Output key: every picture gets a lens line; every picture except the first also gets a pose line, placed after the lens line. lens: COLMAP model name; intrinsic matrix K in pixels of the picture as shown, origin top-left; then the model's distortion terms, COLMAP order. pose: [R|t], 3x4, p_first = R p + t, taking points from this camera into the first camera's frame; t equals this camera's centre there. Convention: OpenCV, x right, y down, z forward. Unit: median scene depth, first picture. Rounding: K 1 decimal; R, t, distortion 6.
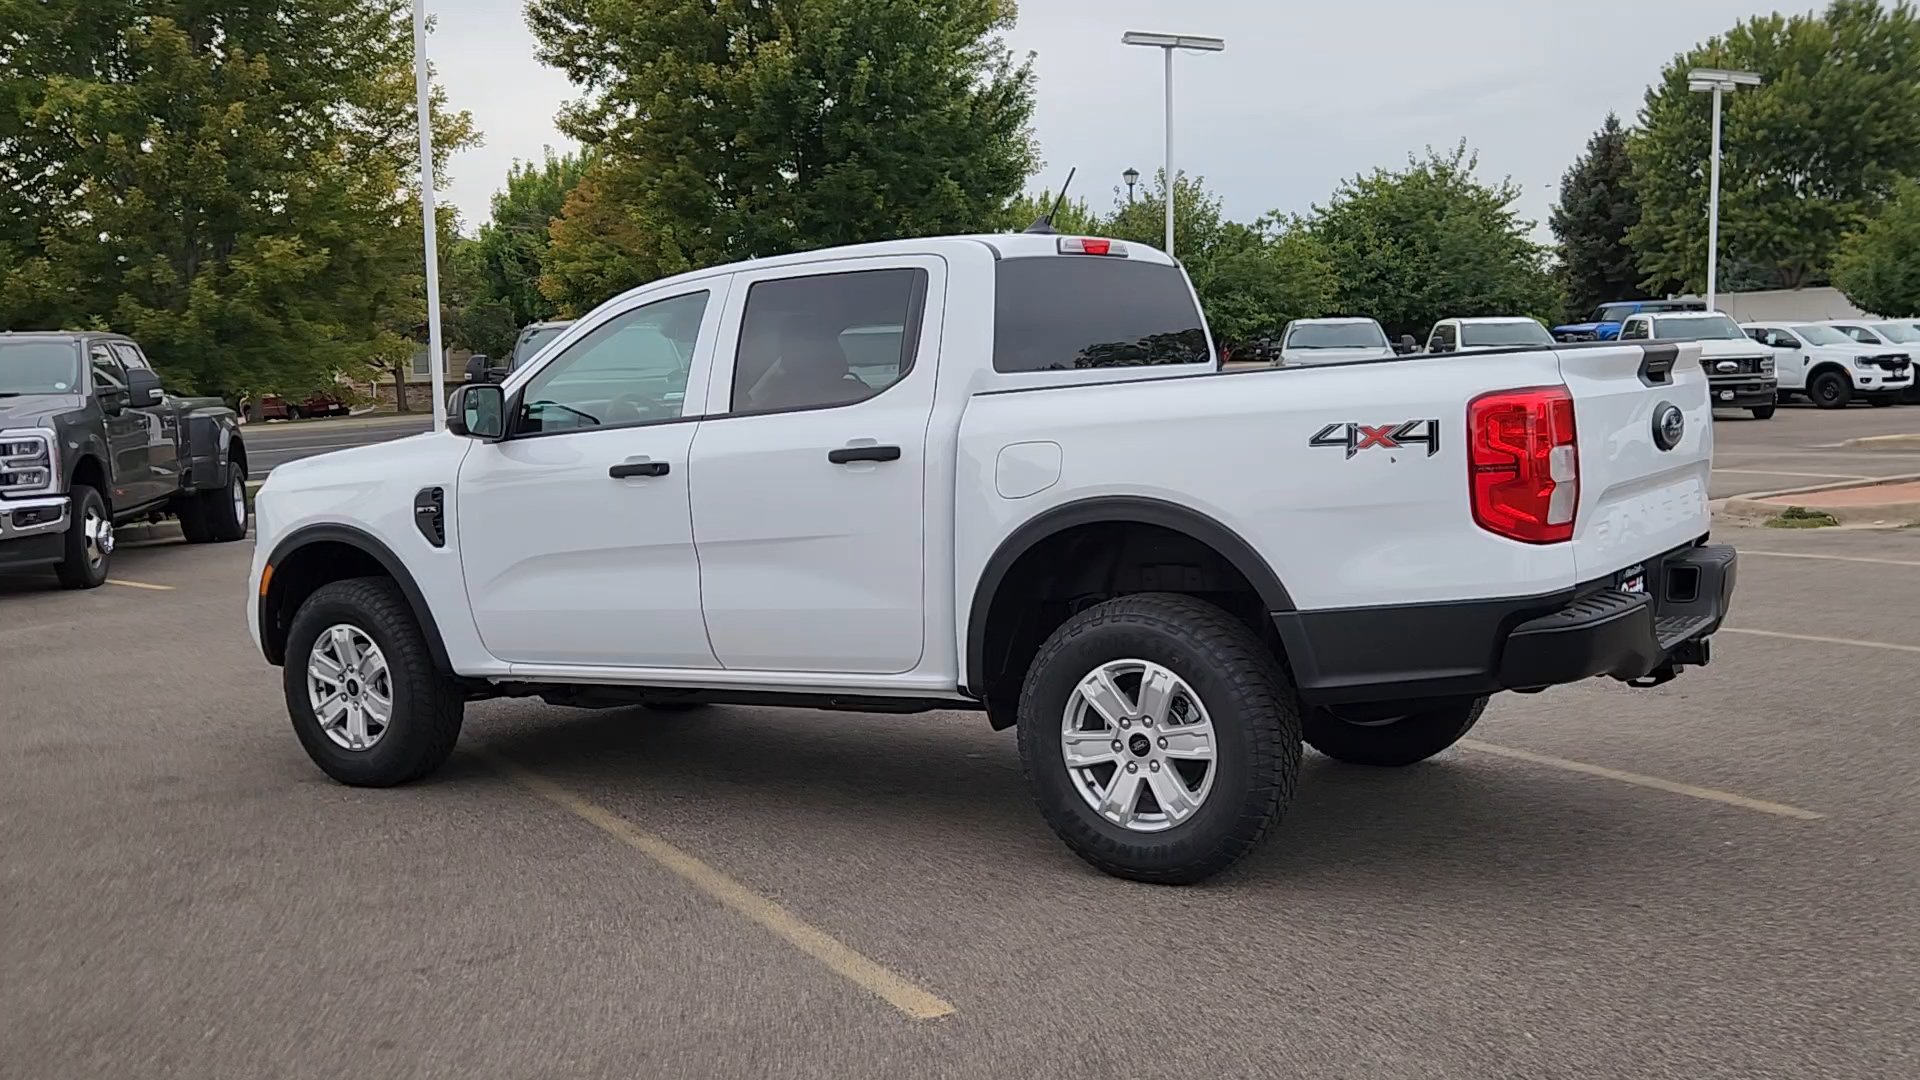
lens RADIAL K [[1856.8, 0, 943.0], [0, 1856.8, 541.3], [0, 0, 1]] dist [0.027037, 0.000000]
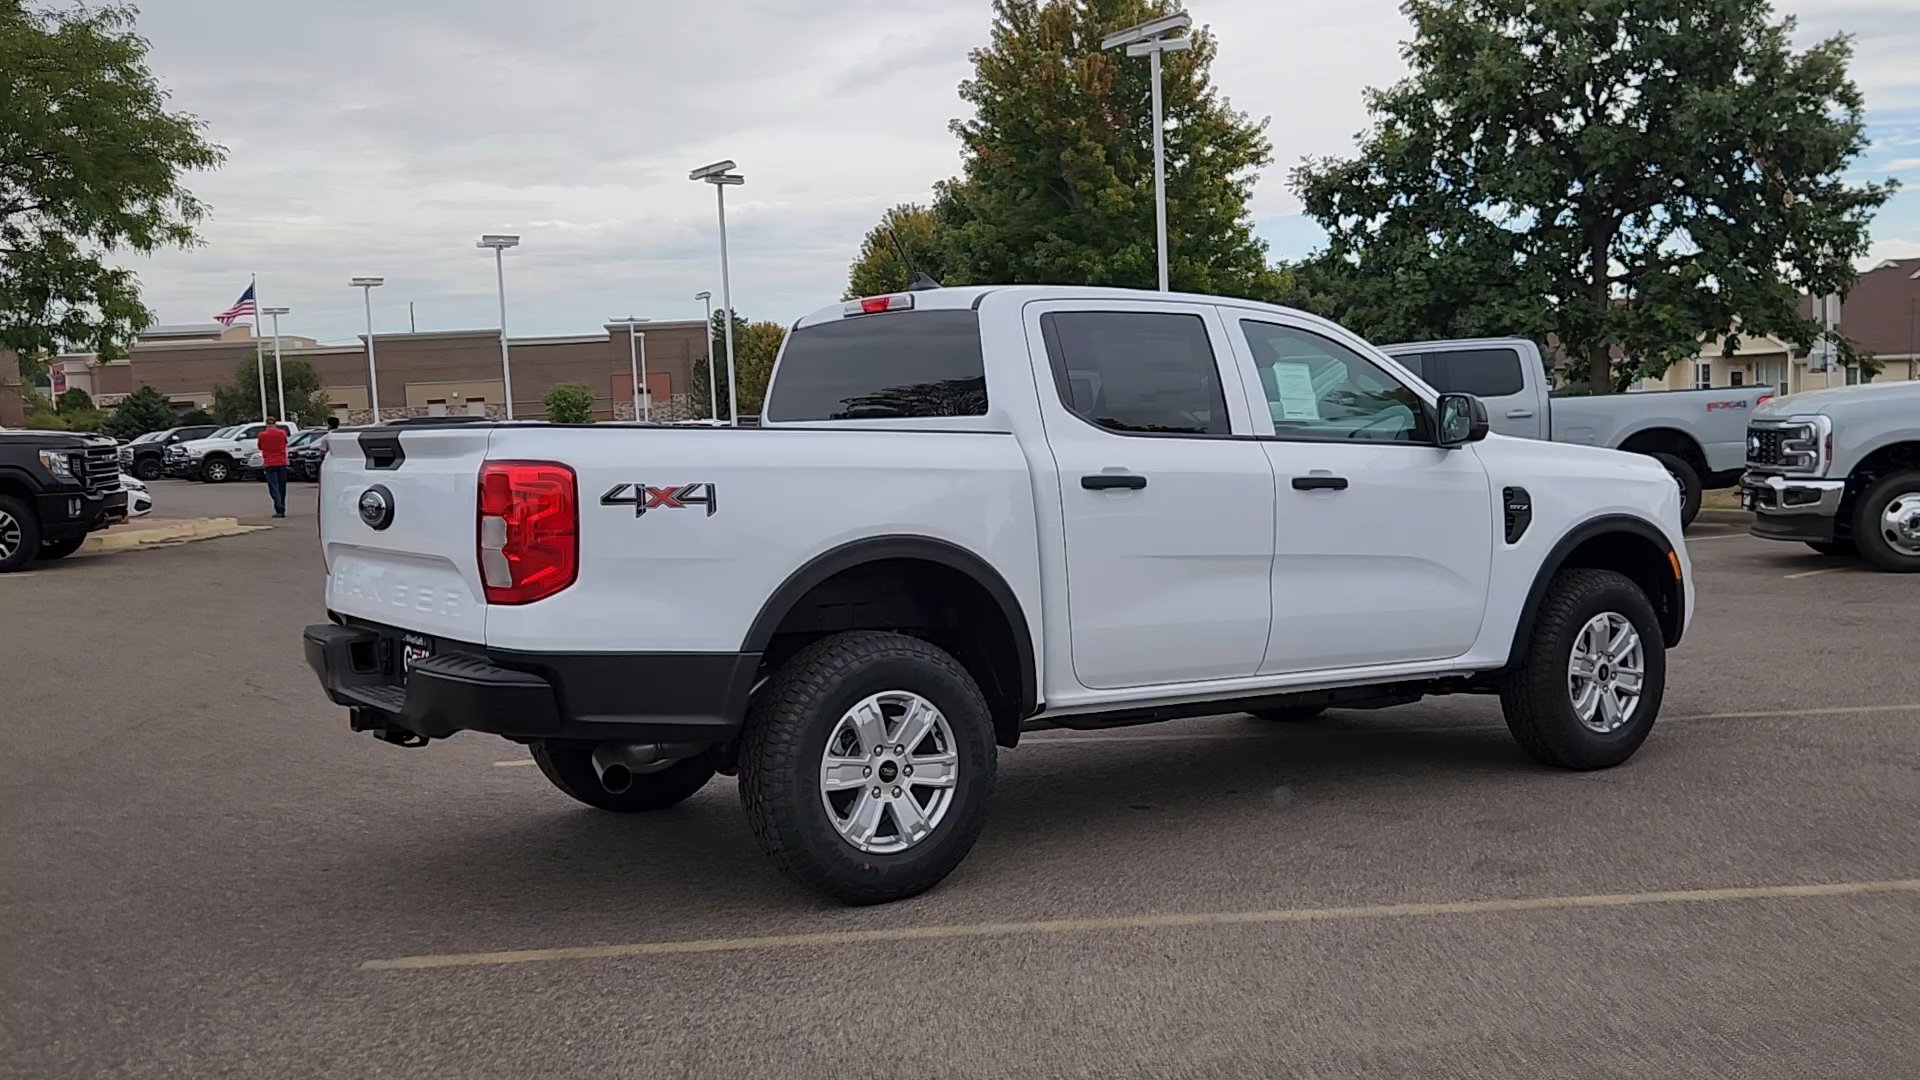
lens RADIAL K [[1857.0, 0, 948.6], [0, 1857.0, 551.1], [0, 0, 1]] dist [0.028848, 0.000000]
pose [[-0.359048, 0.117938, -0.925838, 0.964424], [-0.042746, 0.988865, 0.142544, -0.155121], [0.932340, 0.090756, -0.350008, 1.281497]]
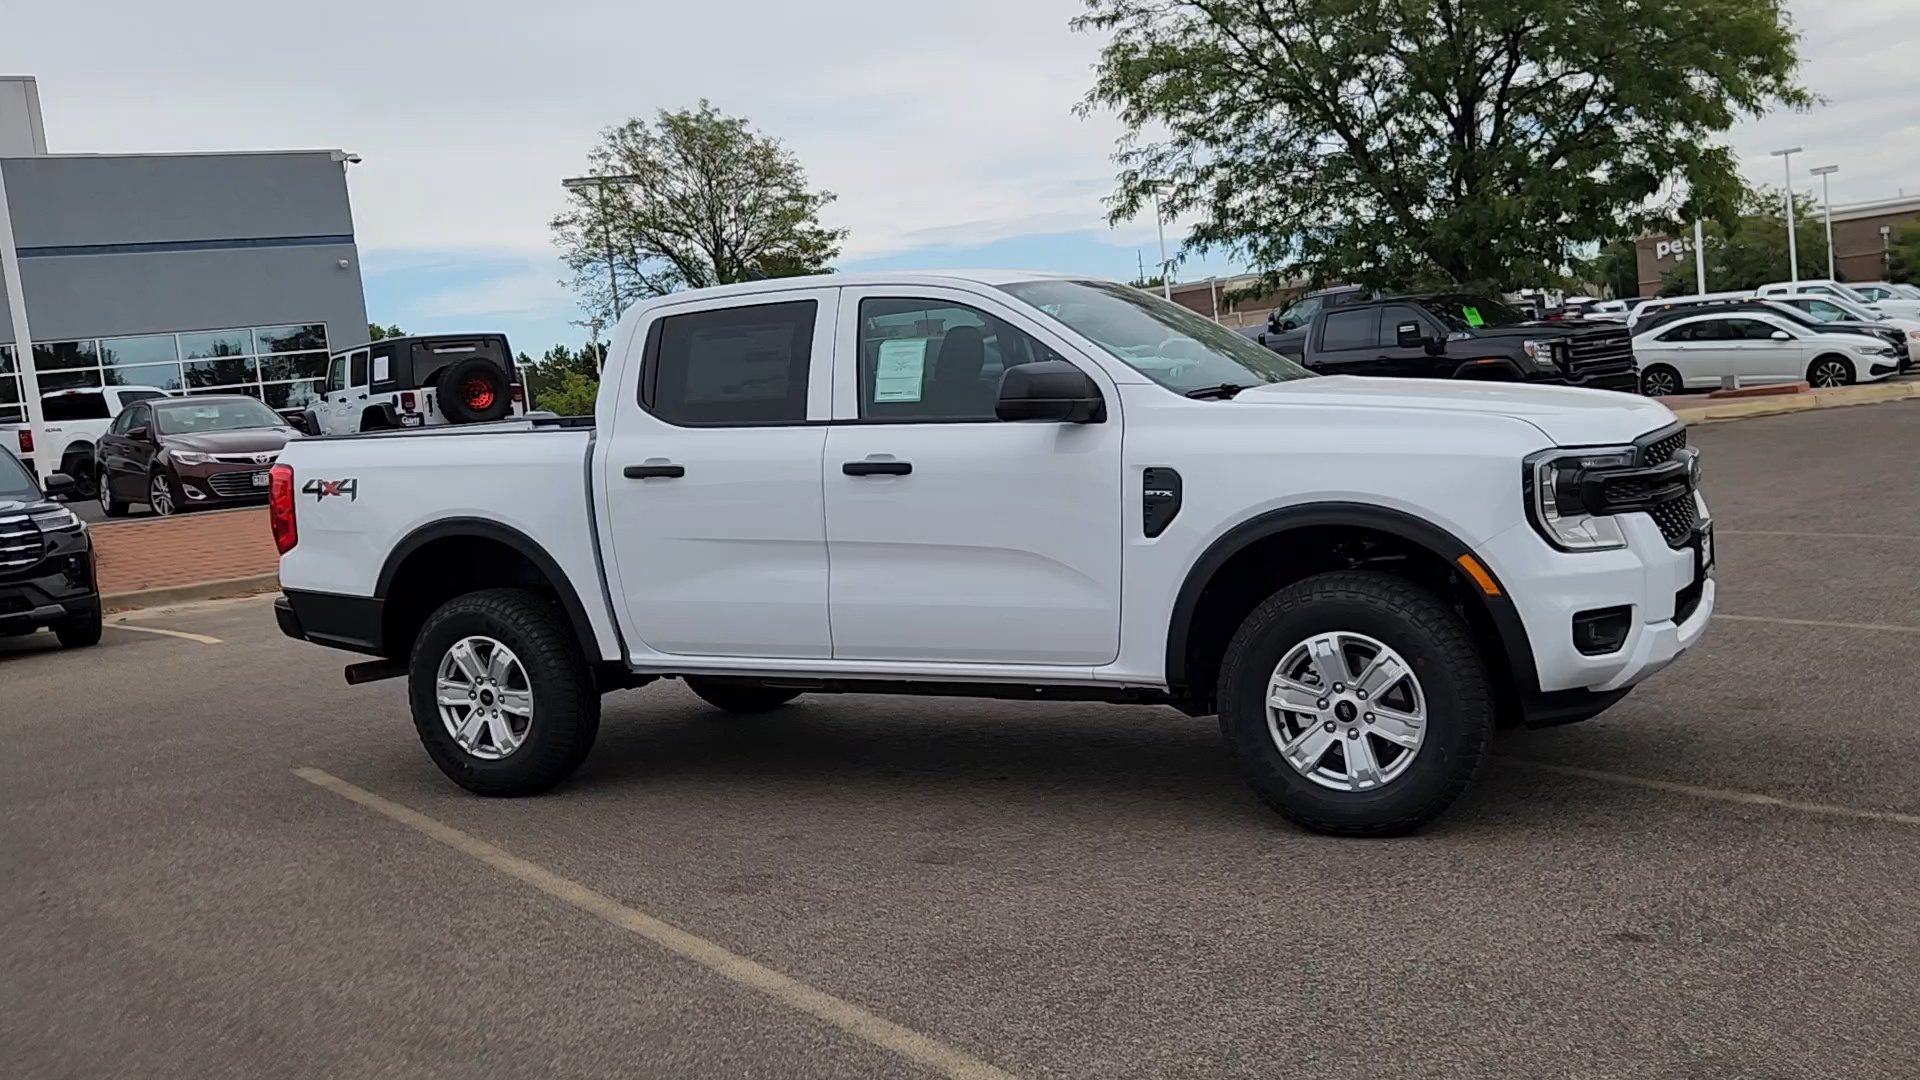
lens RADIAL K [[1857.0, 0, 948.9], [0, 1857.0, 558.9], [0, 0, 1]] dist [0.028848, 0.000000]
pose [[-0.985449, 0.140250, -0.096024, 0.066010], [0.120727, 0.975217, 0.185410, -0.183781], [0.119648, 0.171120, -0.977958, 2.030983]]
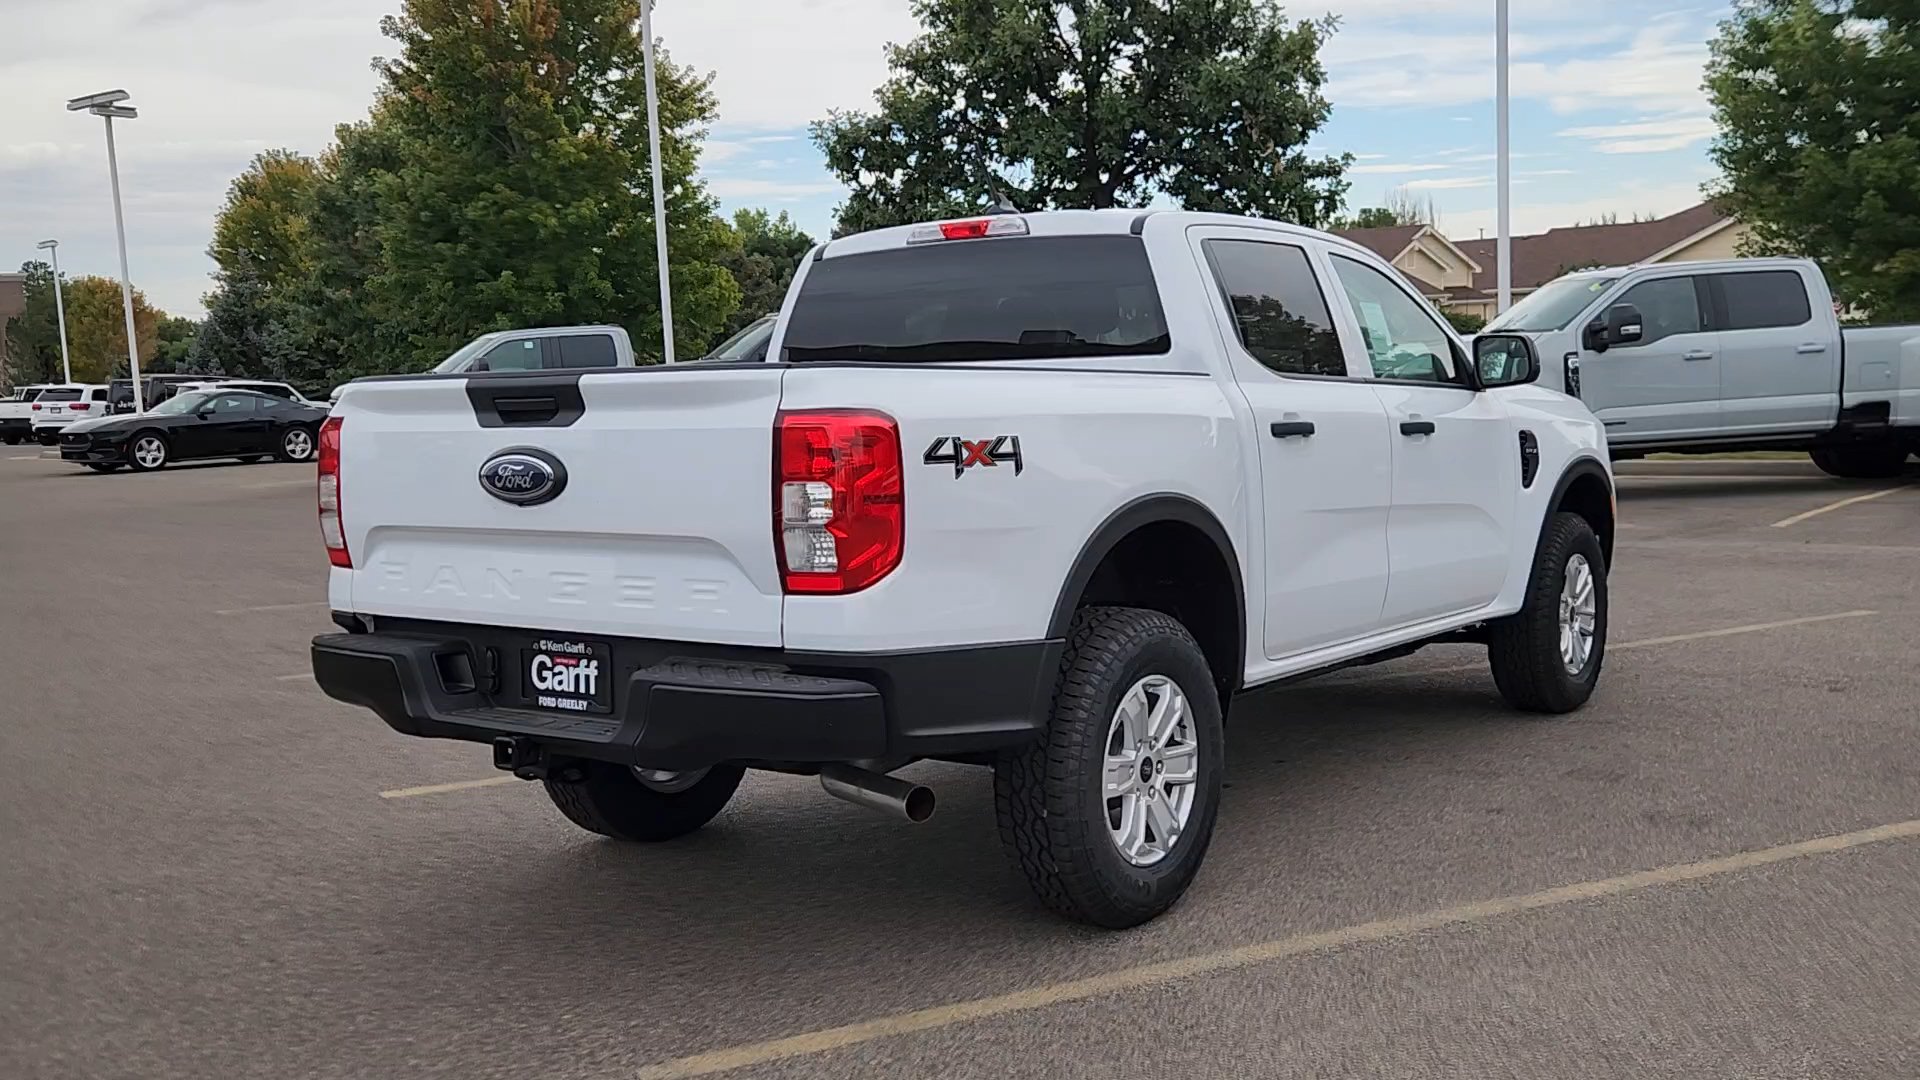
lens RADIAL K [[1857.0, 0, 947.9], [0, 1857.0, 546.3], [0, 0, 1]] dist [0.028848, 0.000000]
pose [[-0.027893, 0.141473, -0.989549, 0.912950], [-0.056411, 0.988134, 0.142861, -0.121007], [0.998018, 0.059806, -0.019581, 0.915984]]
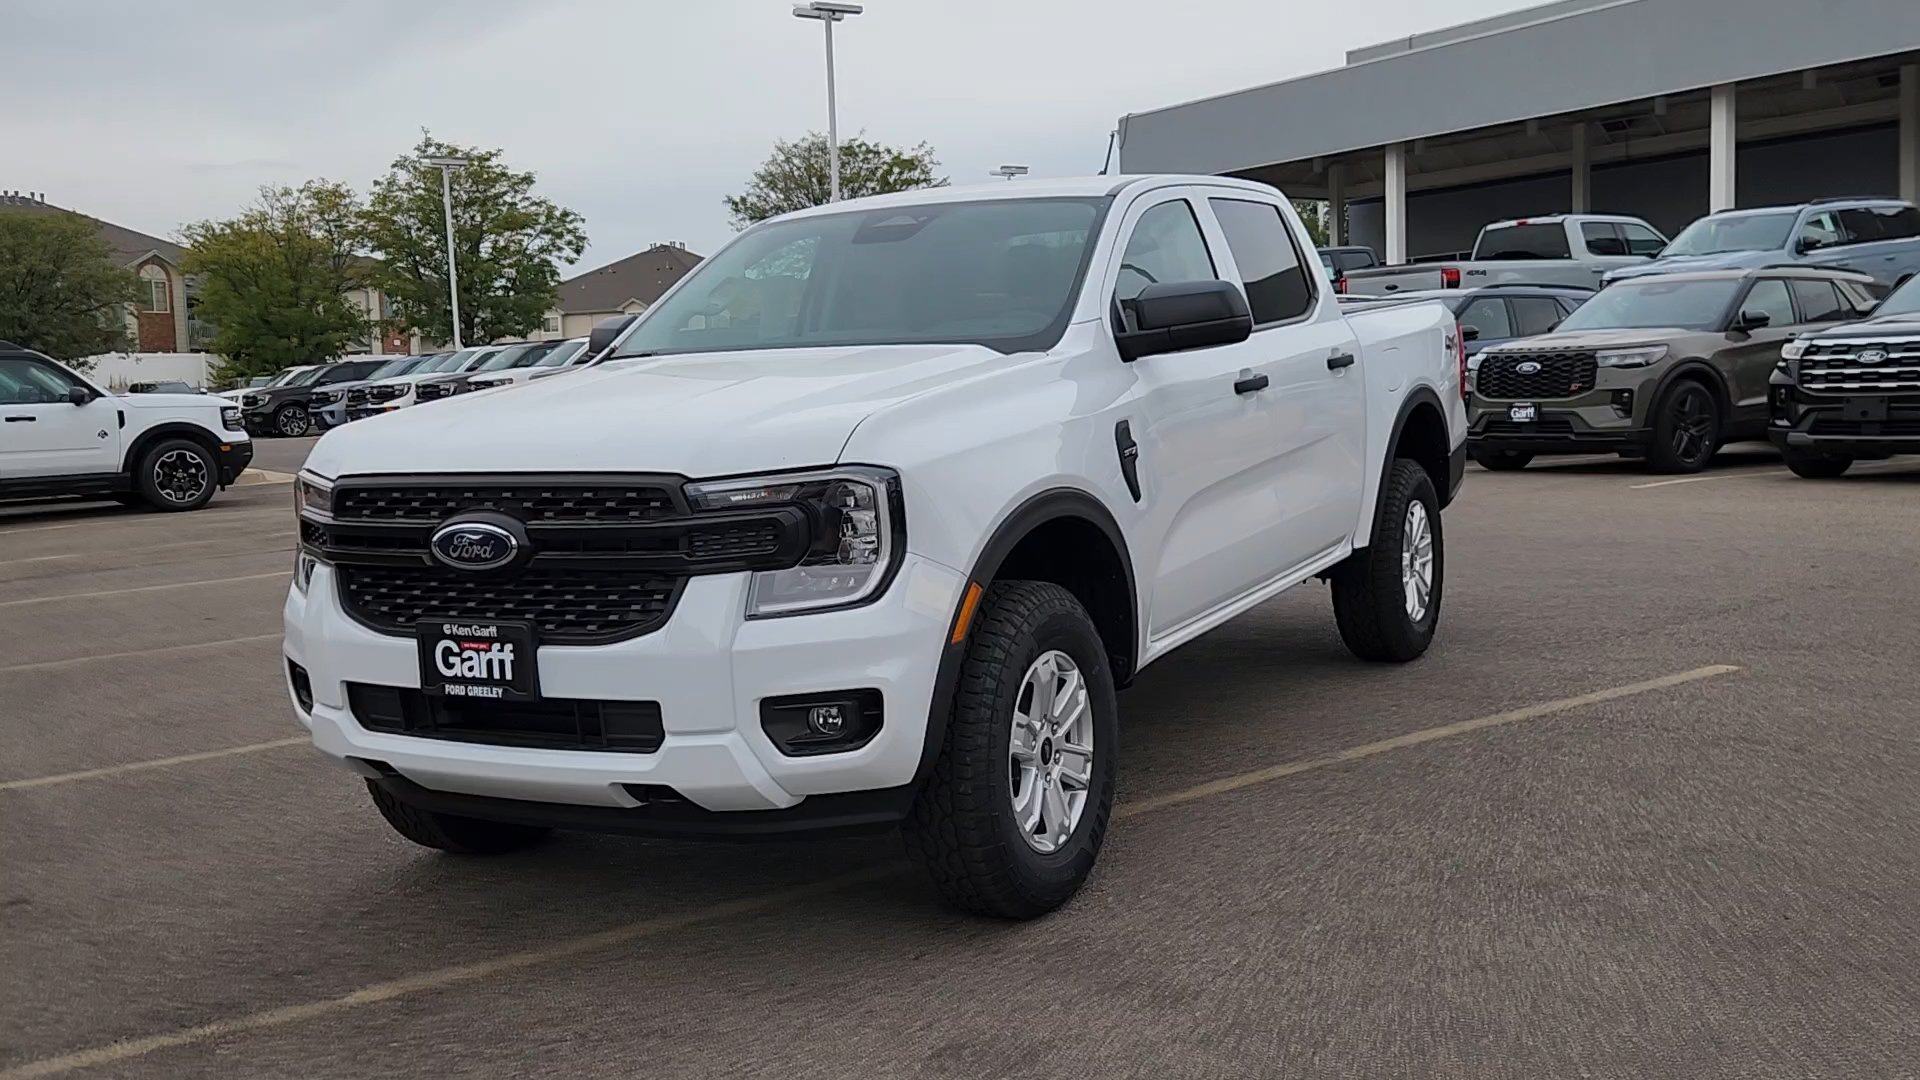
lens RADIAL K [[1856.8, 0, 936.1], [0, 1856.8, 524.6], [0, 0, 1]] dist [0.027037, 0.000000]
pose [[-0.093460, -0.047501, 0.994489, -0.974712], [0.140459, 0.988242, 0.060403, -0.042437], [-0.985666, 0.145330, -0.085689, 1.122183]]
